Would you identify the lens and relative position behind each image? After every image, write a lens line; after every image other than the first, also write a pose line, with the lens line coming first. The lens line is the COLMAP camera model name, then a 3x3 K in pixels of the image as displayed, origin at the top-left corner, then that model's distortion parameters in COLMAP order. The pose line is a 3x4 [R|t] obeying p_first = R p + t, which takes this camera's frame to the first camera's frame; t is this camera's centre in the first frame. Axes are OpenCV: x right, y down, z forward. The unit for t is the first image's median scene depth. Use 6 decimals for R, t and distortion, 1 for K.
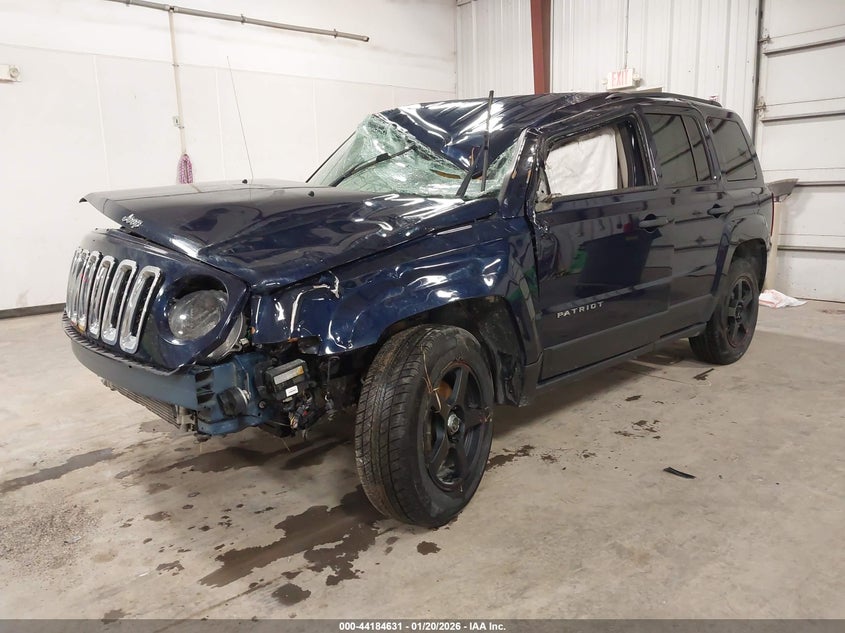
lens RADIAL K [[666.4, 0, 427.4], [0, 666.4, 313.1], [0, 0, 1]] dist [-0.002888, -0.005711]
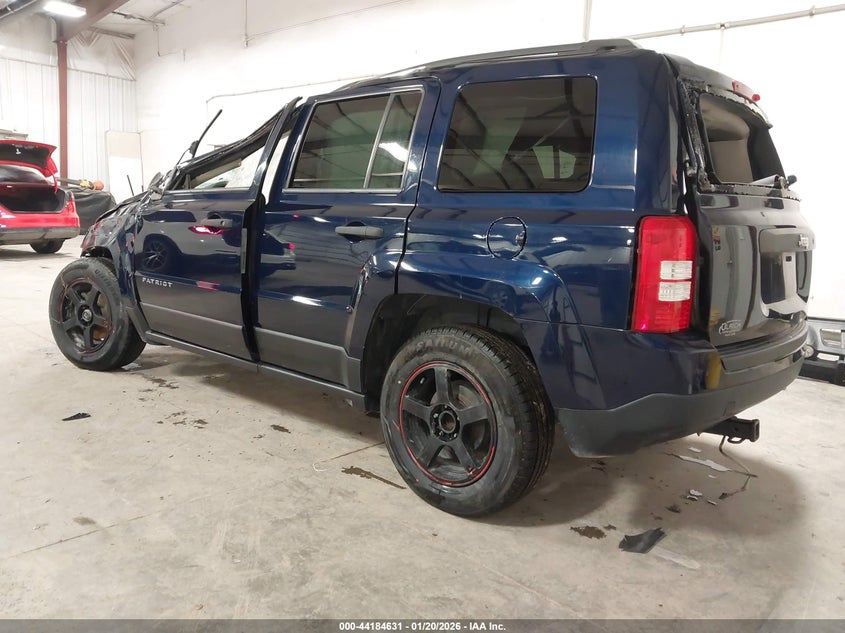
lens RADIAL K [[666.4, 0, 427.4], [0, 666.4, 313.1], [0, 0, 1]] dist [-0.002888, -0.005711]
pose [[0.085947, 0.177288, -0.980399, 1.305224], [-0.227354, 0.961566, 0.153952, -0.223769], [0.970012, 0.209666, 0.122951, 1.176776]]
